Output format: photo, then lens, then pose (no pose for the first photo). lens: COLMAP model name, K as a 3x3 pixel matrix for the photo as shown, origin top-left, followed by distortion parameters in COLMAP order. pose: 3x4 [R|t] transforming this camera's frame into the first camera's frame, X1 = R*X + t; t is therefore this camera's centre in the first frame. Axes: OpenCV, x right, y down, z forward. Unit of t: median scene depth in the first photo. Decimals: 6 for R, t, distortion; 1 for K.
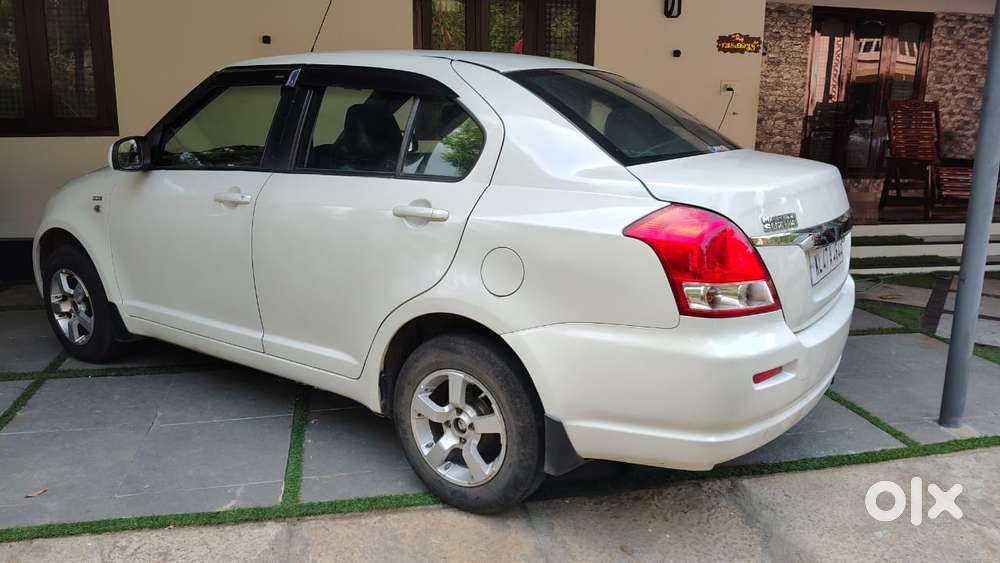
lens RADIAL K [[749.2, 0, 500.3], [0, 749.2, 274.9], [0, 0, 1]] dist [0.029510, -0.073171]
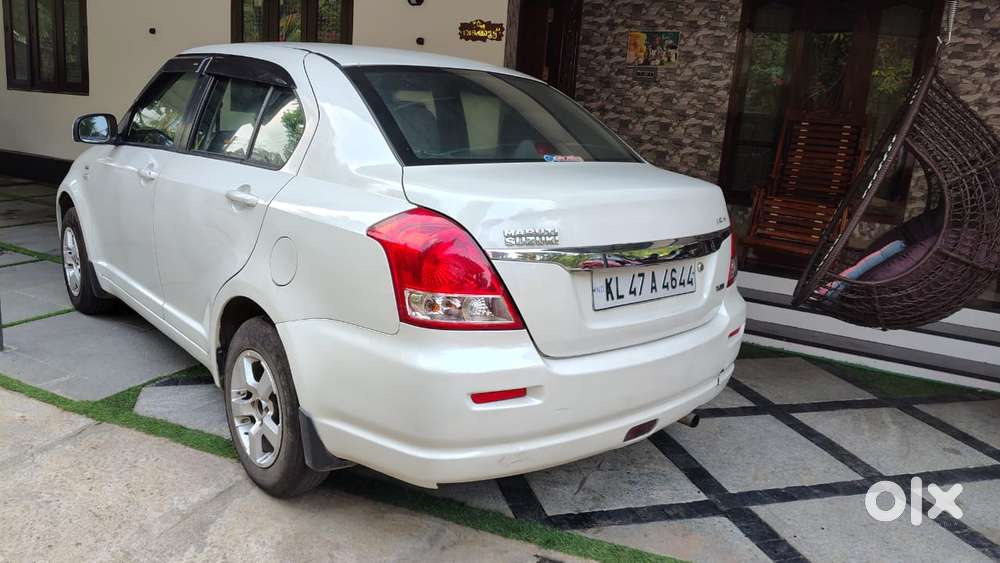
lens RADIAL K [[749.2, 0, 500.3], [0, 749.2, 274.9], [0, 0, 1]] dist [0.029510, -0.073171]
pose [[0.967720, 0.104892, -0.229164, 0.437973], [-0.106477, 0.994300, 0.005470, -0.019259], [0.228431, 0.019107, 0.973373, 0.069371]]
